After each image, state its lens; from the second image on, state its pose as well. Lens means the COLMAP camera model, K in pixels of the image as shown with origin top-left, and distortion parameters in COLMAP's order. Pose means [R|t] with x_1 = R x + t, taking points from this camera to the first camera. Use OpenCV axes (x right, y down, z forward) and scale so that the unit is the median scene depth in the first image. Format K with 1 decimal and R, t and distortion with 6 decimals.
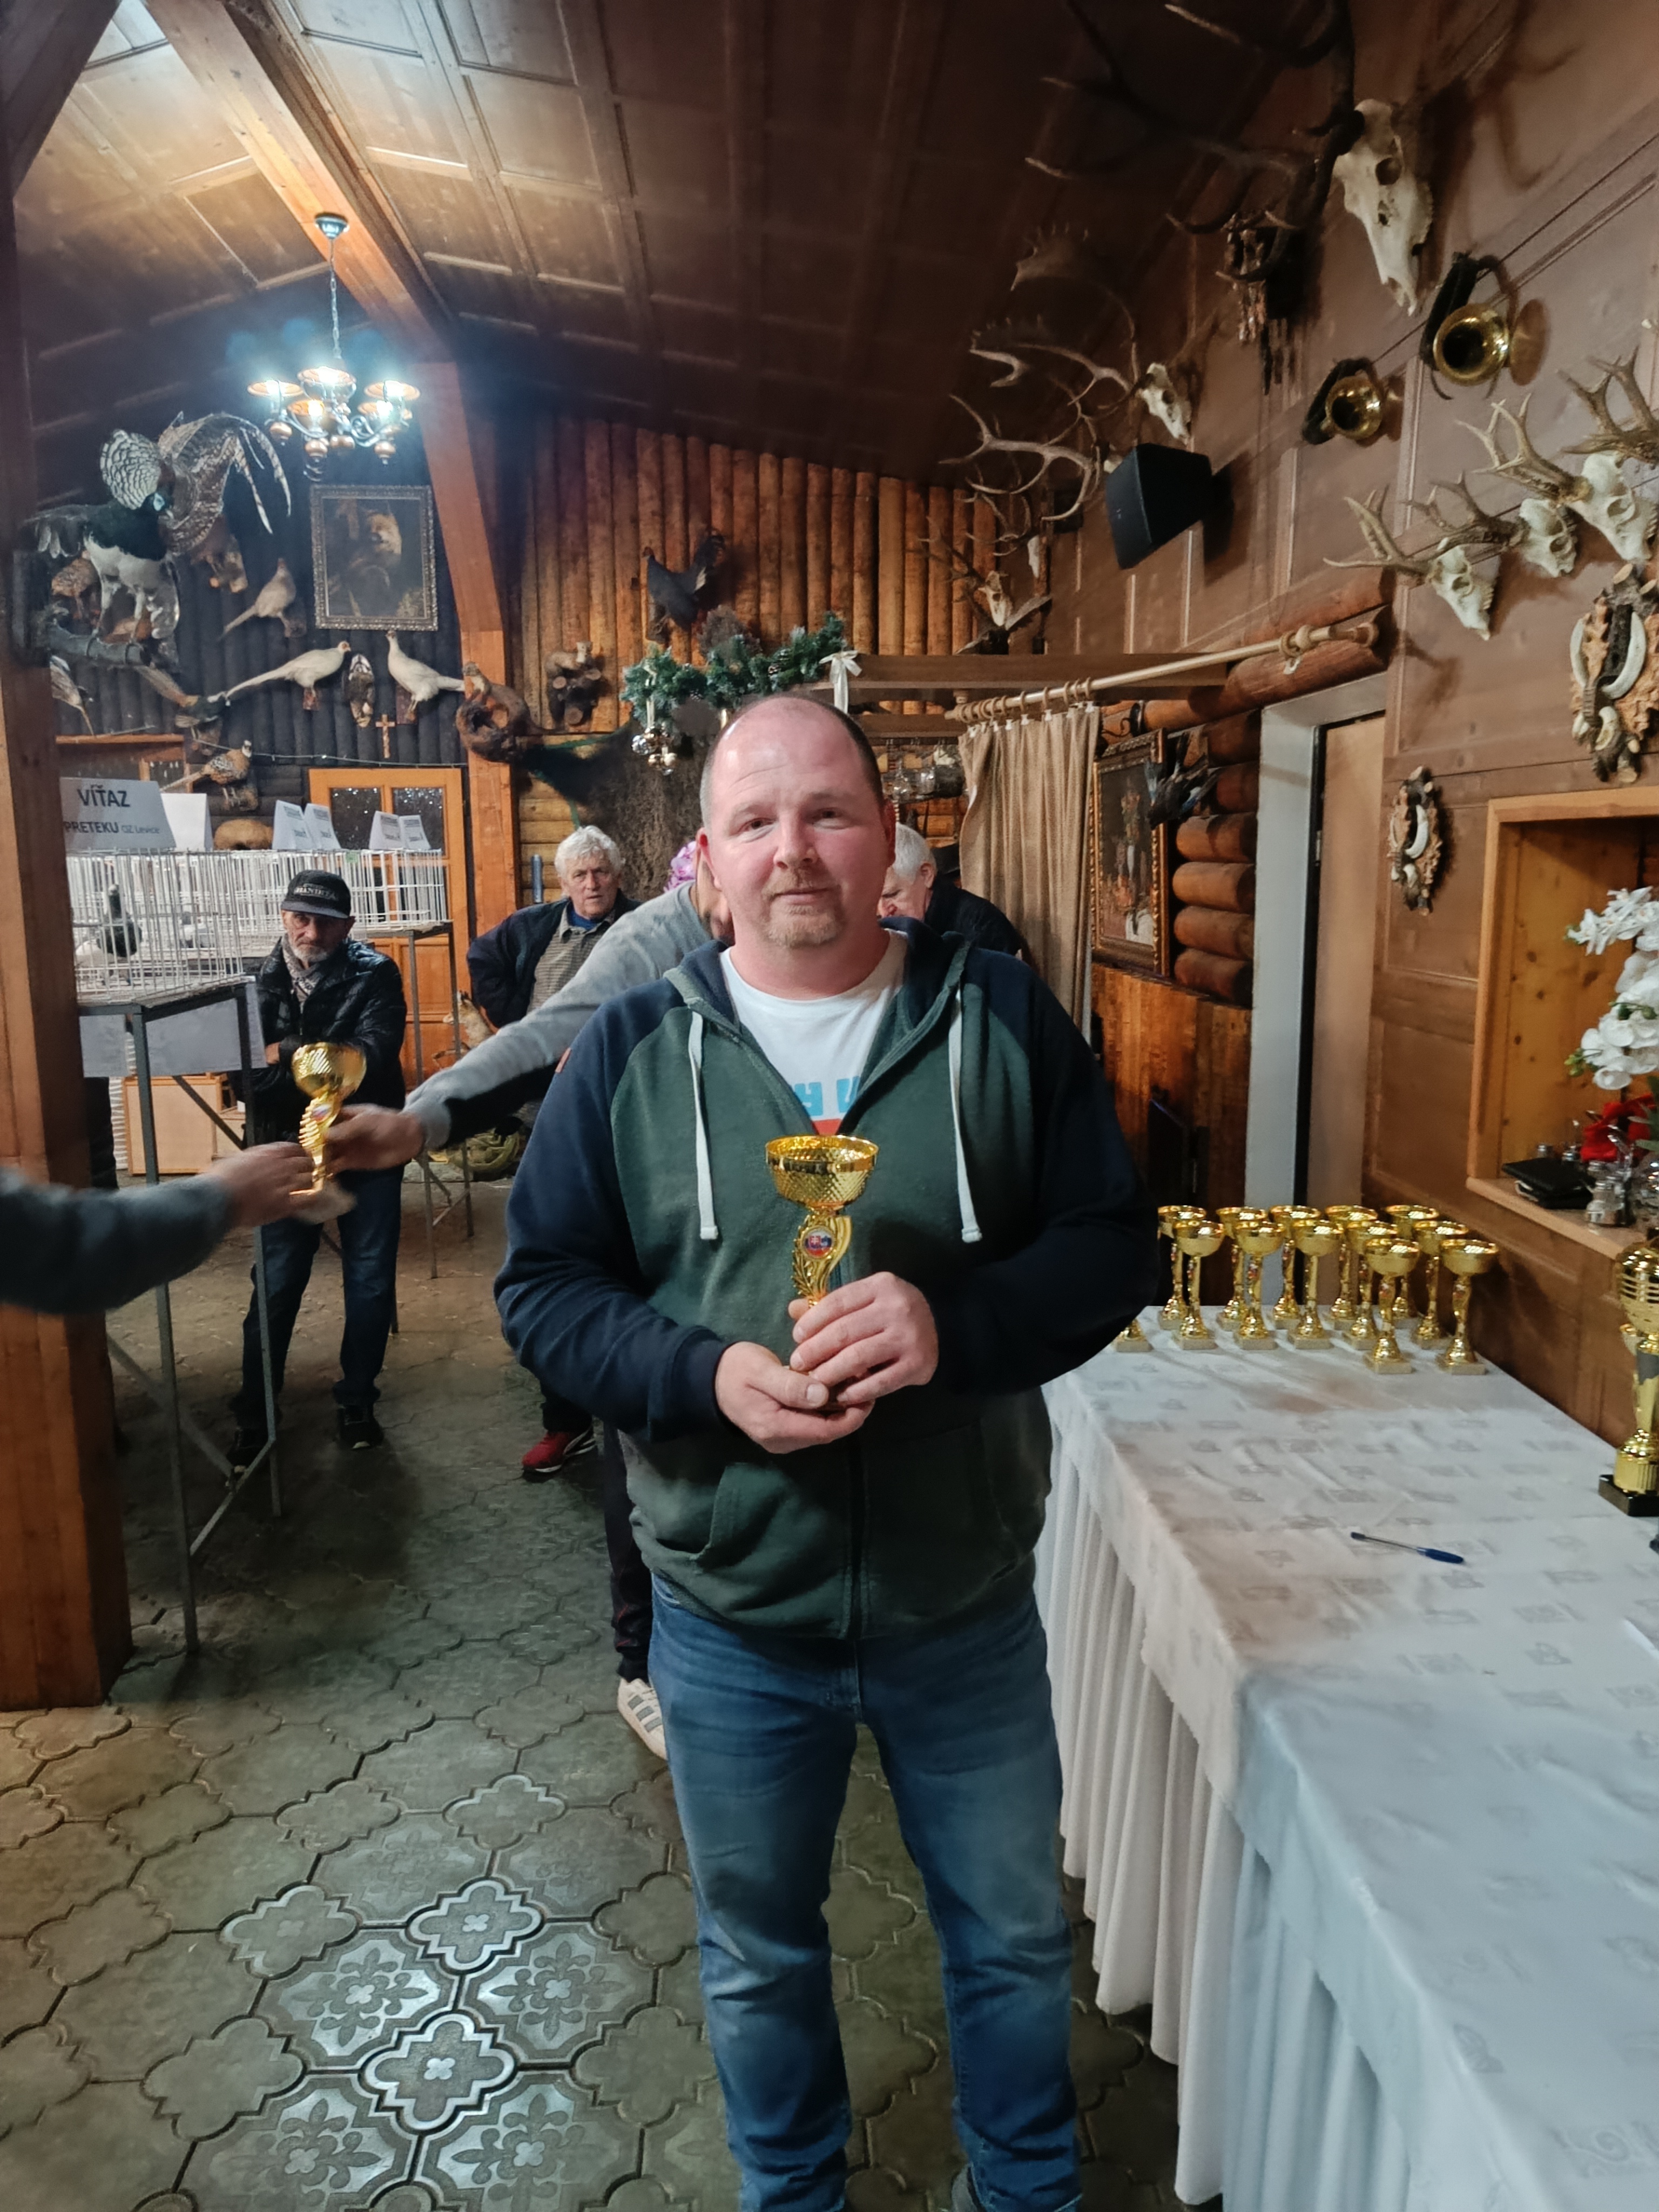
lens RADIAL K [[1523.3, 0, 817.6], [0, 1523.3, 1111.6], [0, 0, 1]] dist [0.036736, -0.046991]
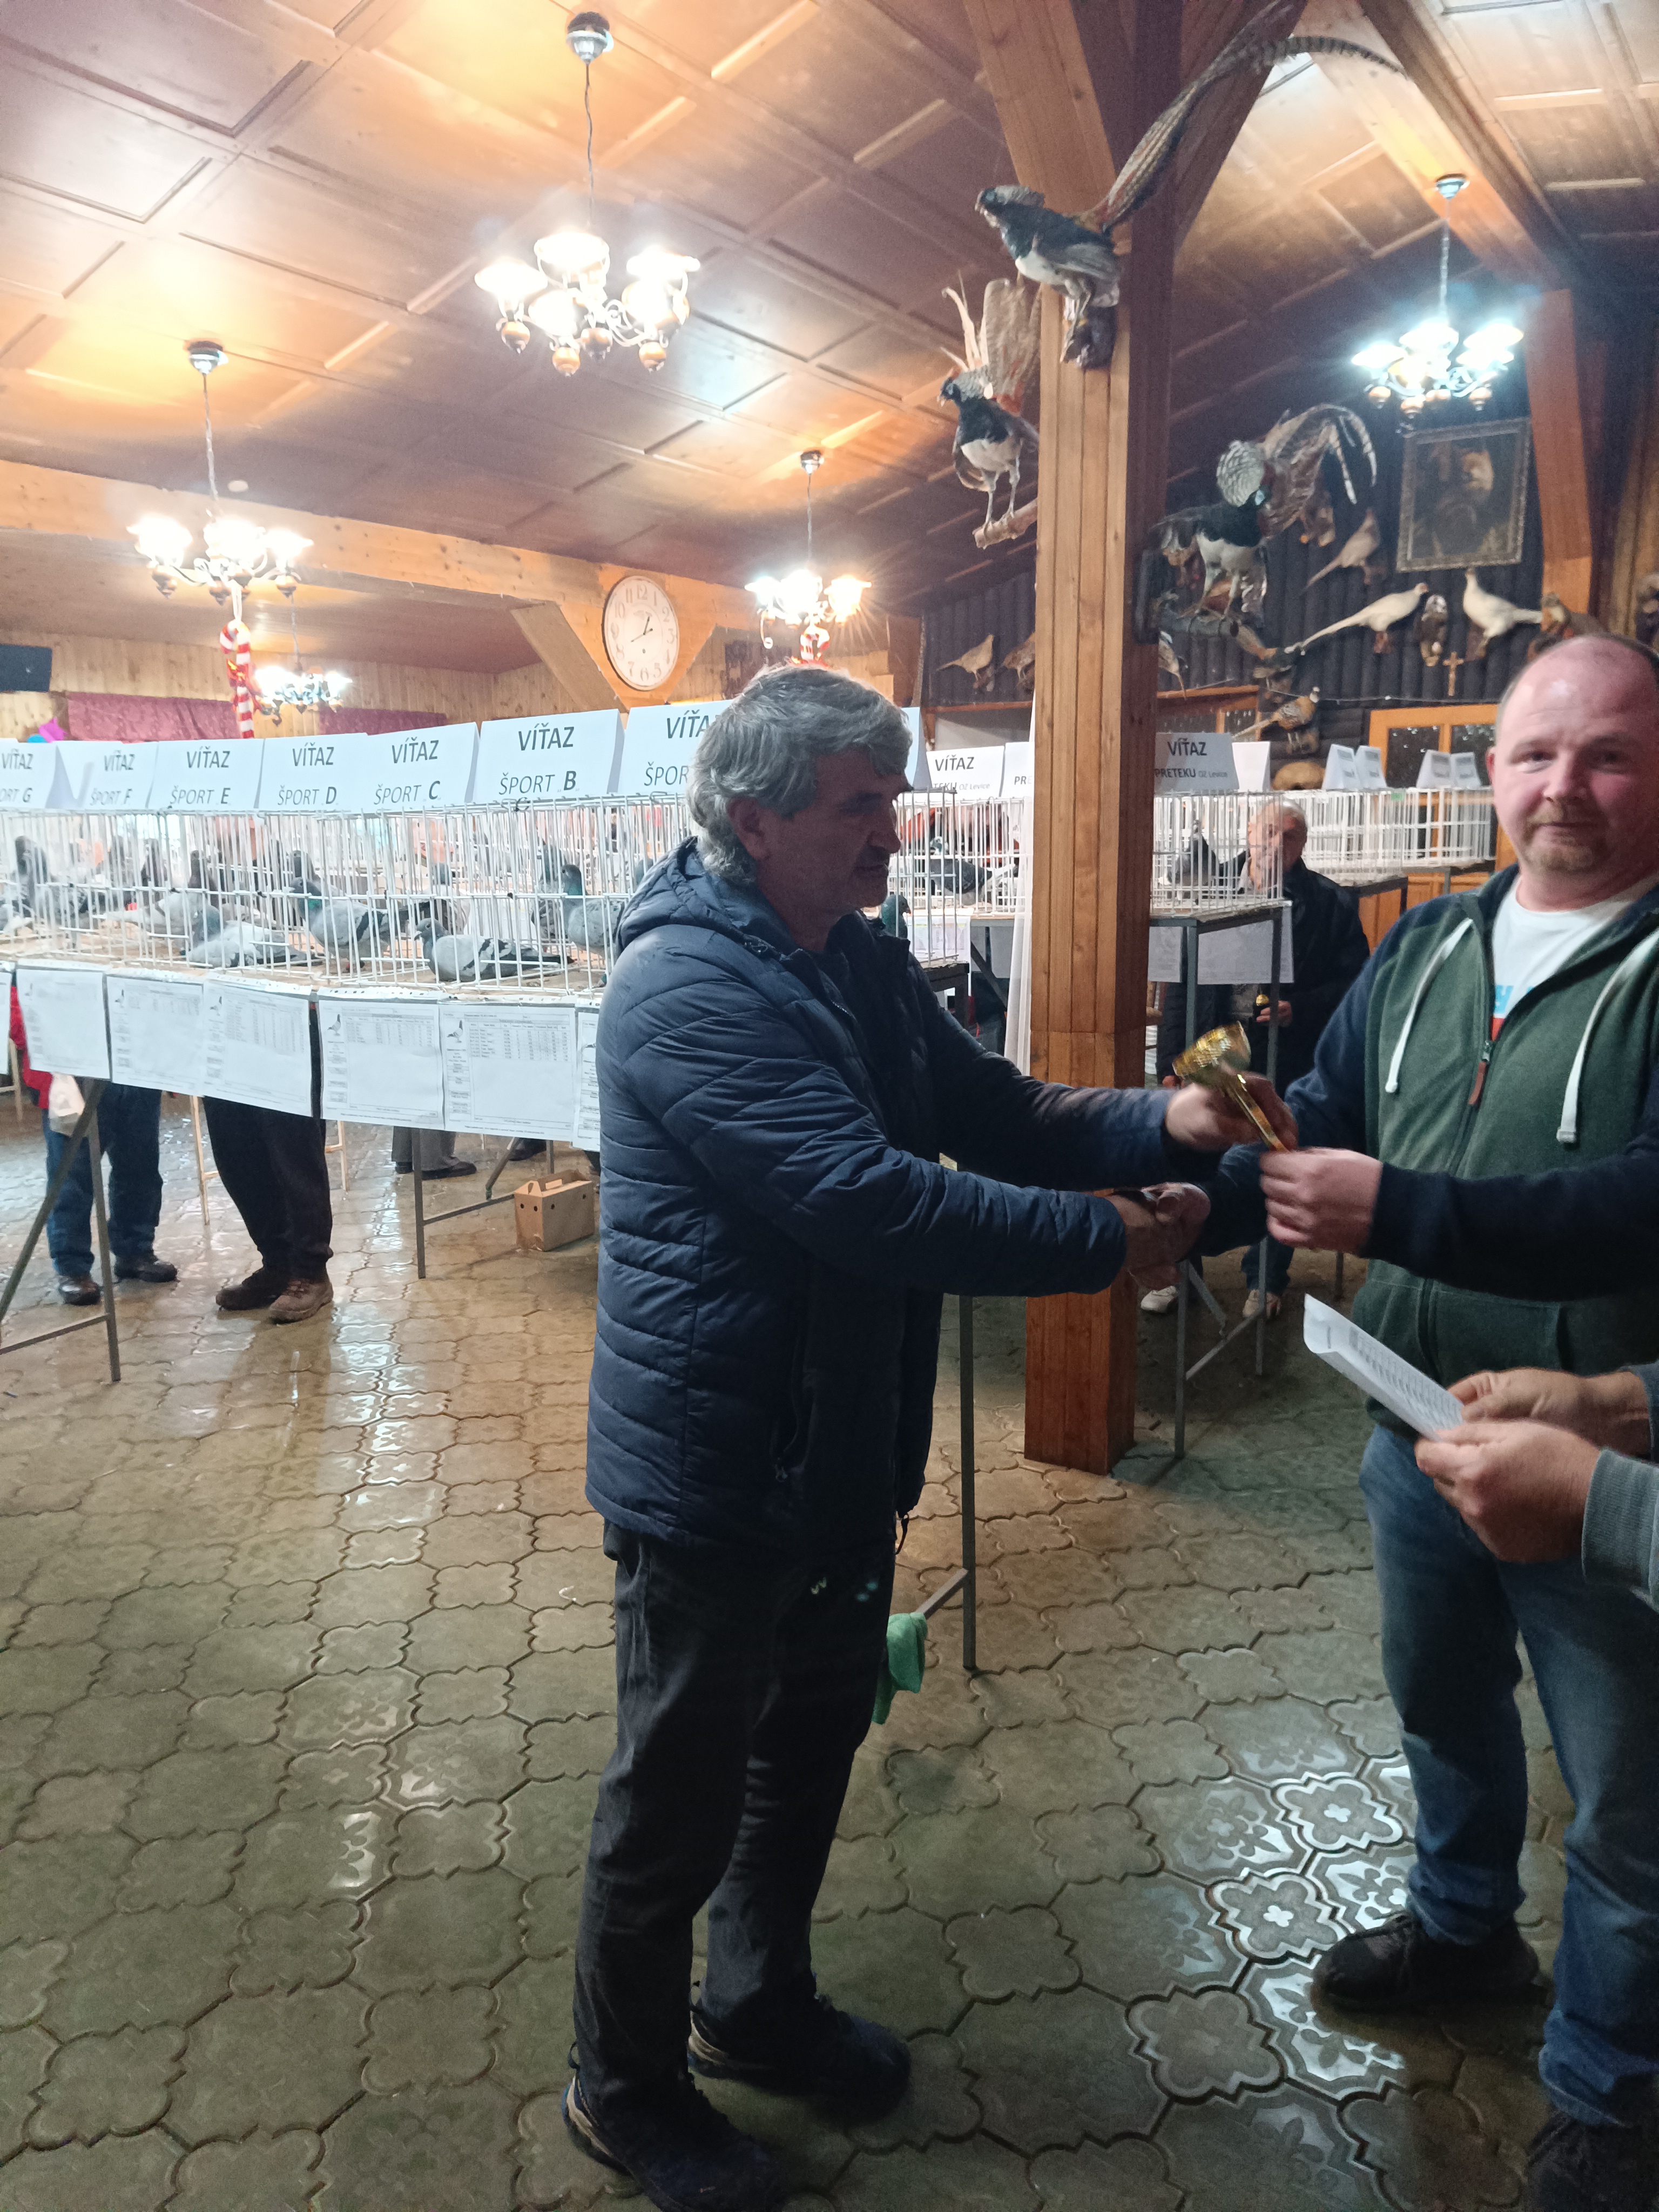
lens RADIAL K [[1524.0, 0, 822.1], [0, 1524.0, 1096.3], [0, 0, 1]] dist [0.046962, -0.066906]
pose [[0.794600, 0.112494, -0.596620, 0.035262], [-0.095965, 0.993603, 0.059536, 0.015271], [0.599501, 0.009947, 0.800312, -0.084182]]
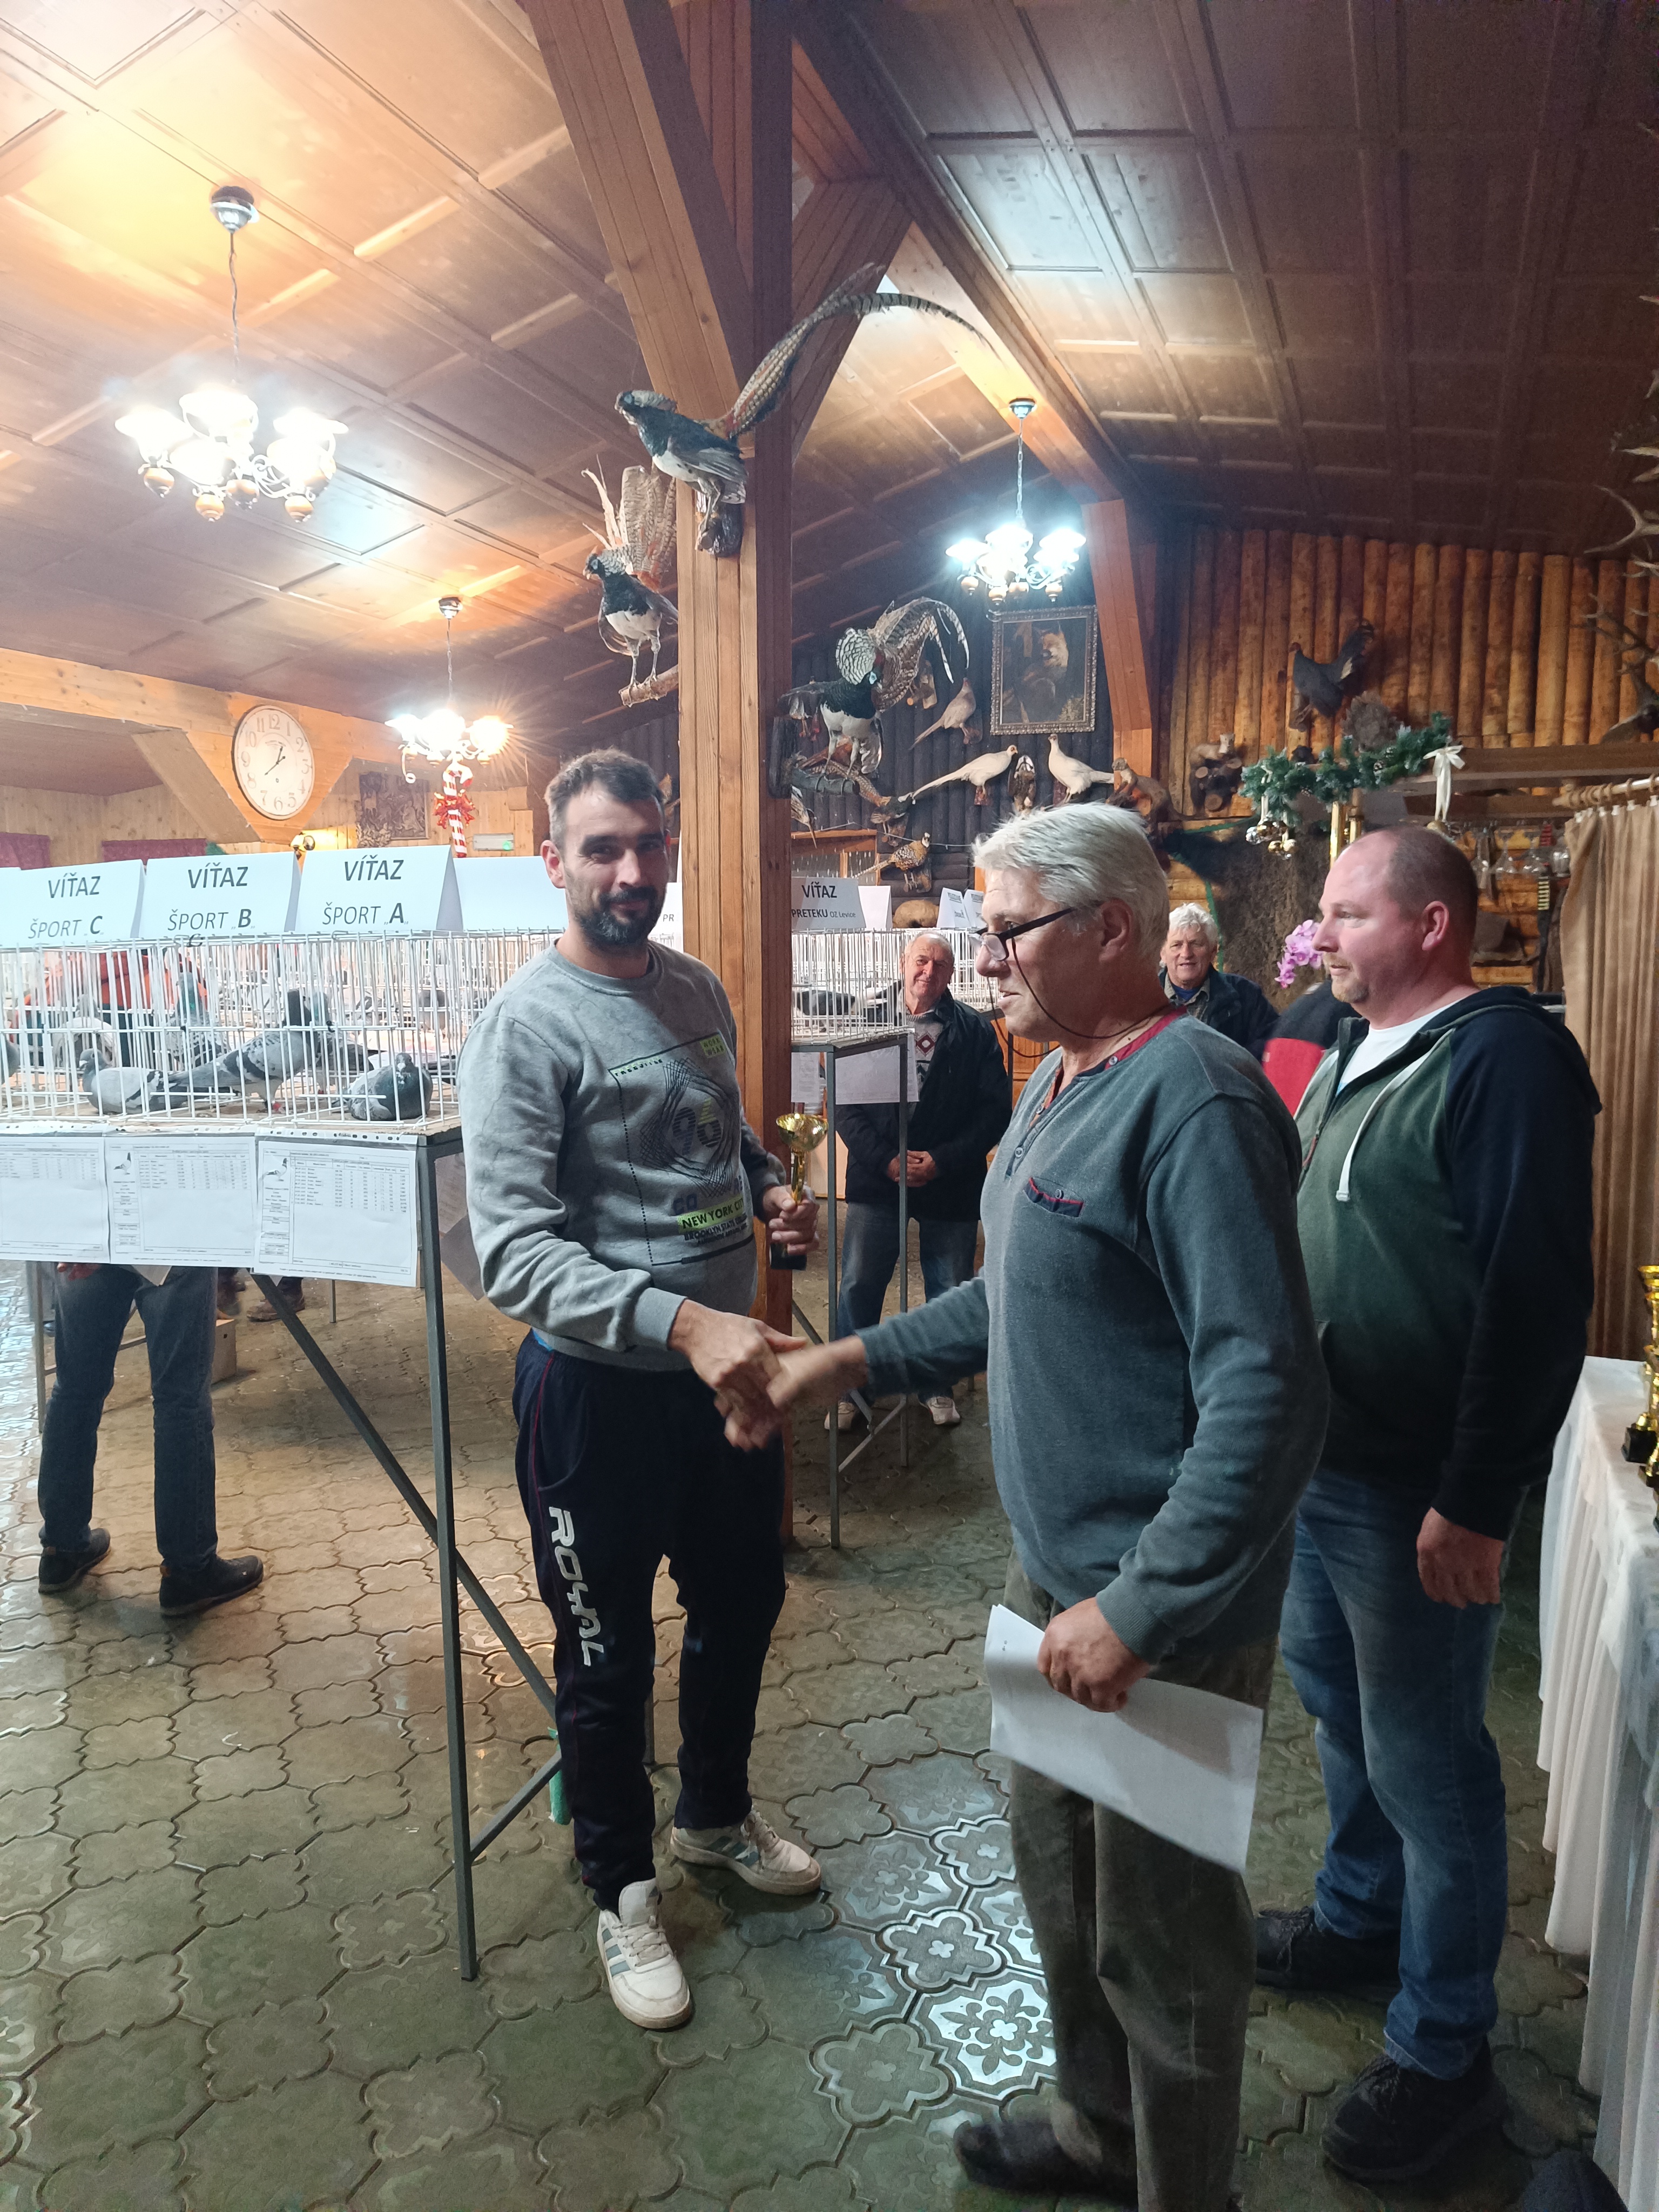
lens RADIAL K [[1520.5, 0, 820.9], [0, 1520.5, 1108.4], [0, 0, 1]] dist [0.045064, -0.057830]
pose [[0.914105, 0.051644, -0.402175, 0.048794], [-0.071452, 0.996851, -0.034396, 0.018279], [0.399132, 0.060178, 0.914916, -0.123620]]
